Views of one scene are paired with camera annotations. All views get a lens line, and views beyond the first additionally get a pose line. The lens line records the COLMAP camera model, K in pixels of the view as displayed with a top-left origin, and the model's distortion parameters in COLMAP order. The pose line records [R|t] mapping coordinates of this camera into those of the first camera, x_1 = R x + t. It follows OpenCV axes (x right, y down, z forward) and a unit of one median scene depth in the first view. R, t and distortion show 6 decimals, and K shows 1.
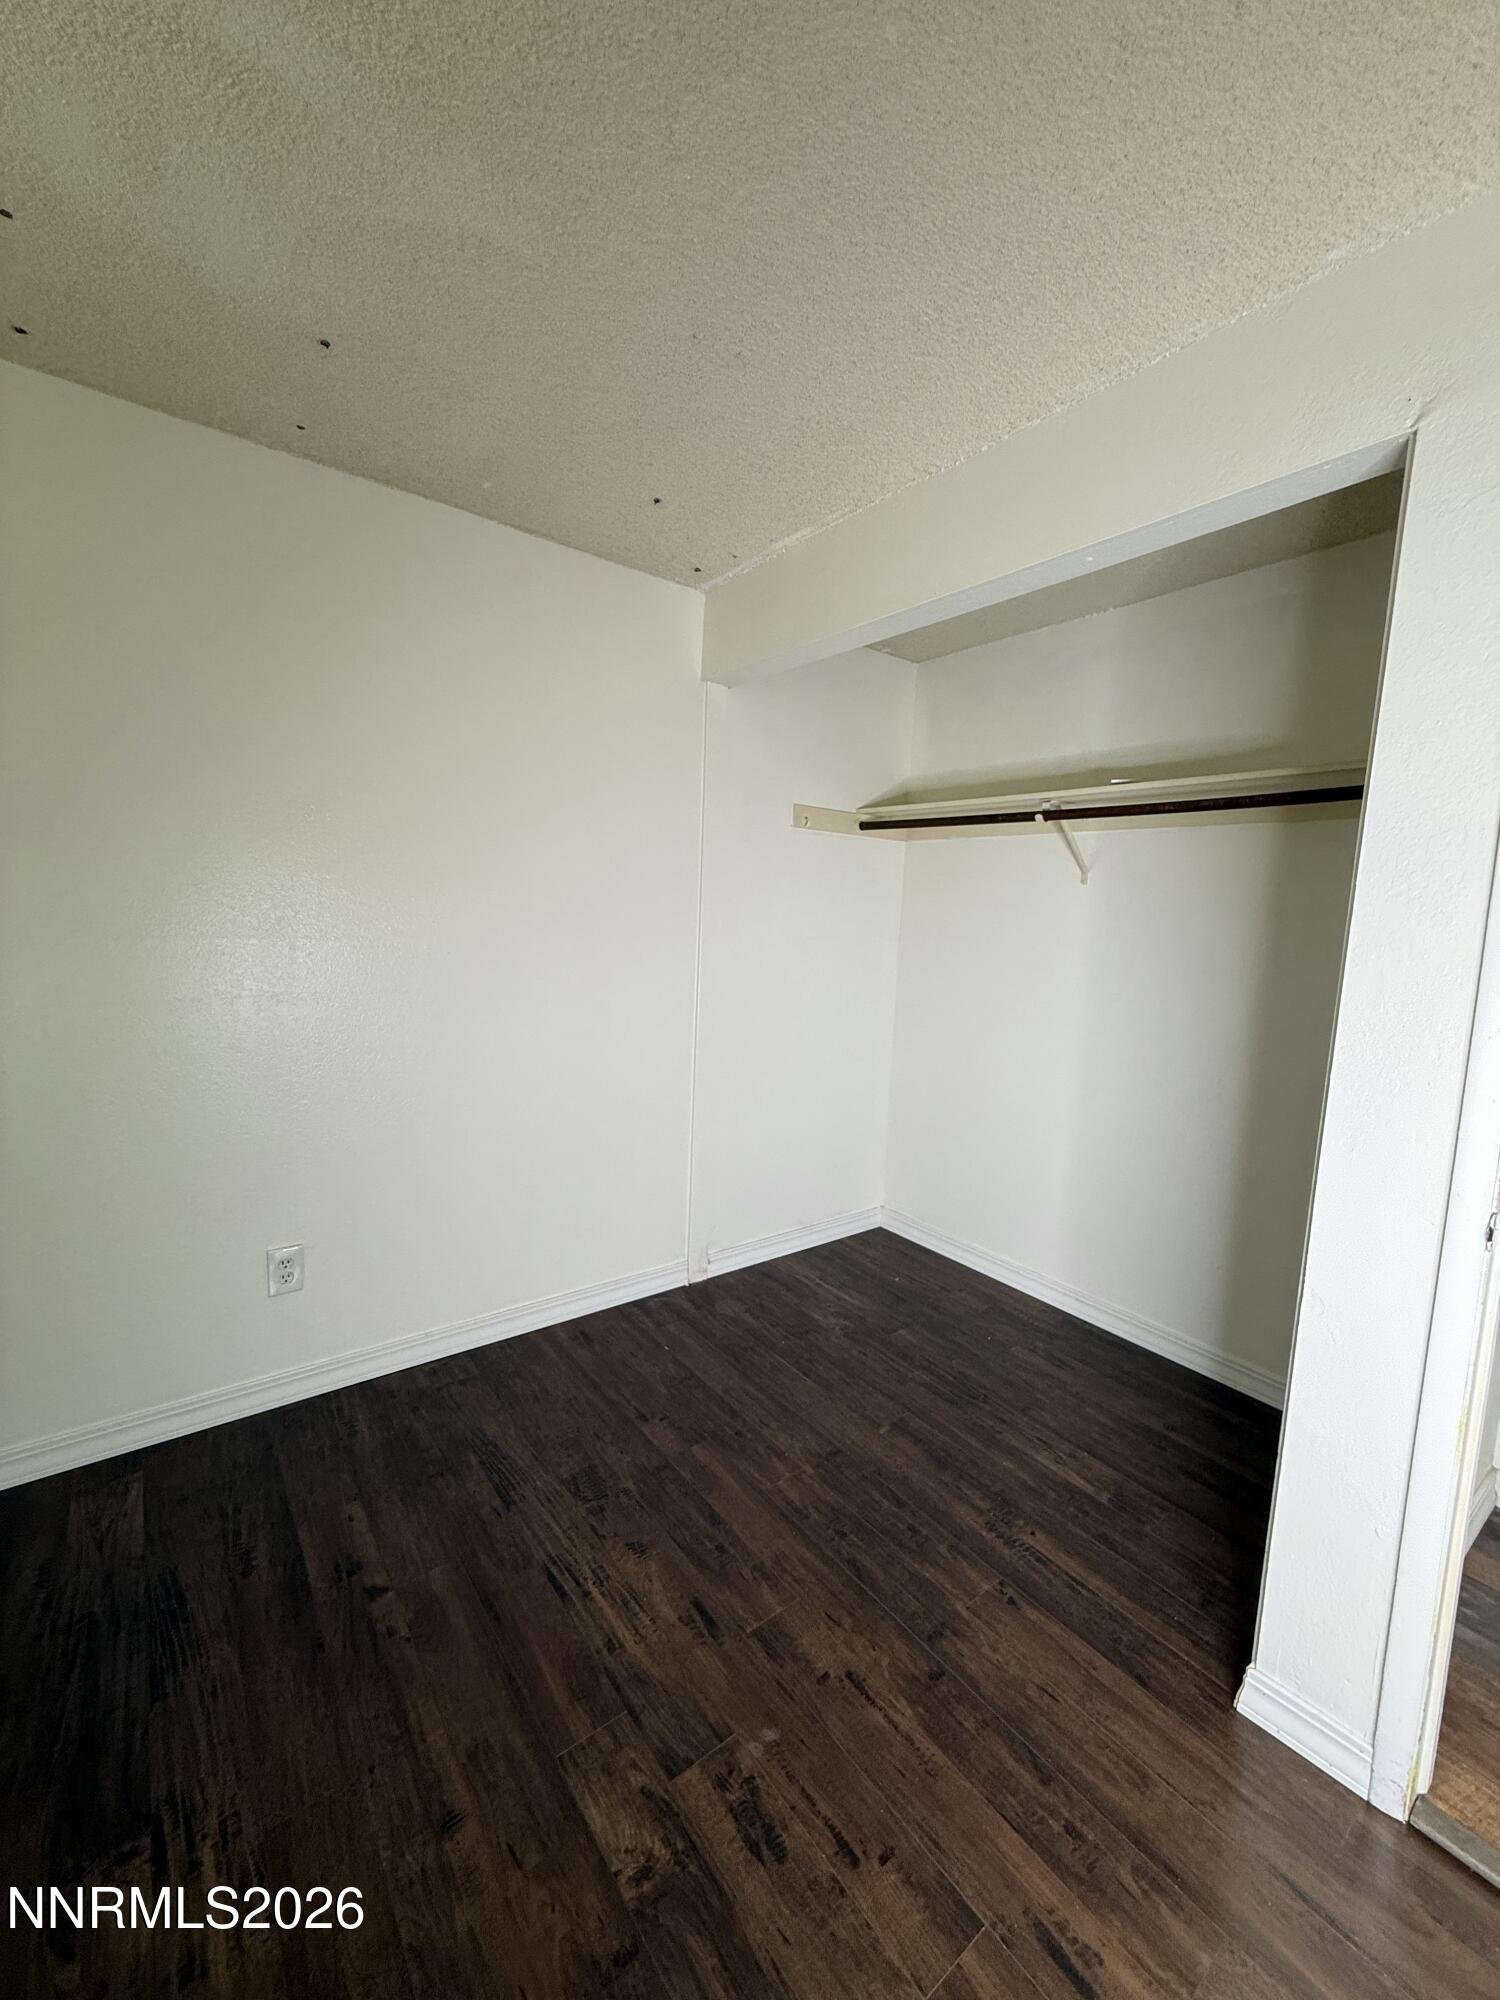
lens RADIAL K [[798.7, 0, 741.0], [0, 798.7, 999.0], [0, 0, 1]] dist [-0.002983, 0.000130]
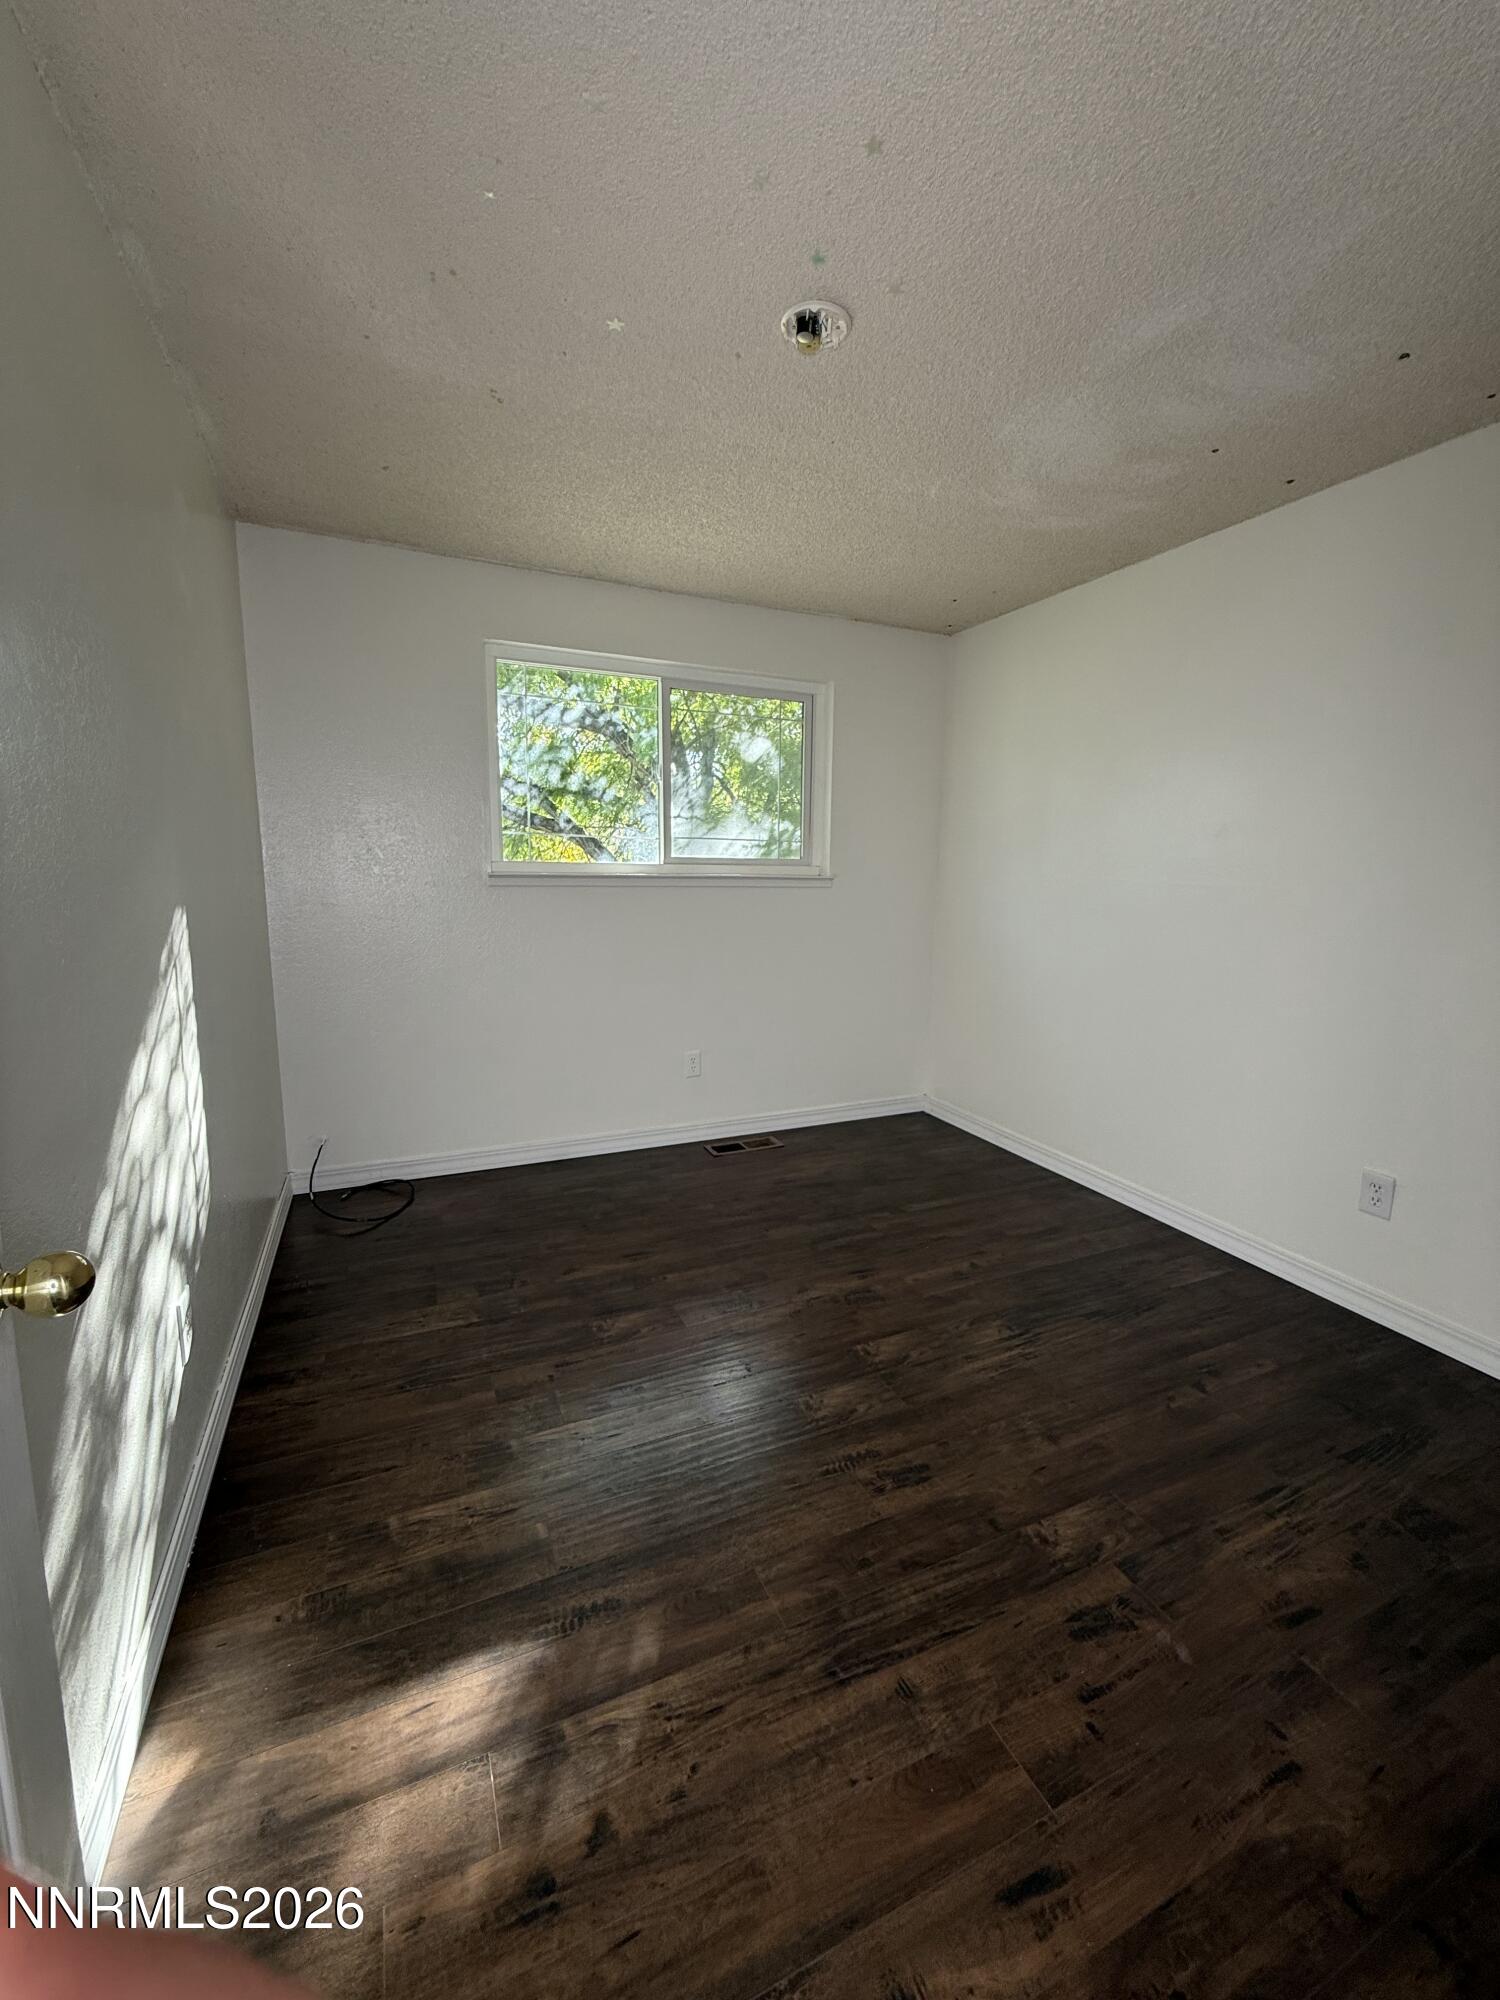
lens RADIAL K [[798.7, 0, 745.6], [0, 798.7, 1002.6], [0, 0, 1]] dist [-0.002983, 0.000130]
pose [[-0.231405, 0.121553, -0.965234, 1.081511], [-0.139224, 0.977814, 0.156515, 0.054107], [0.962844, 0.170602, -0.209348, 0.576008]]
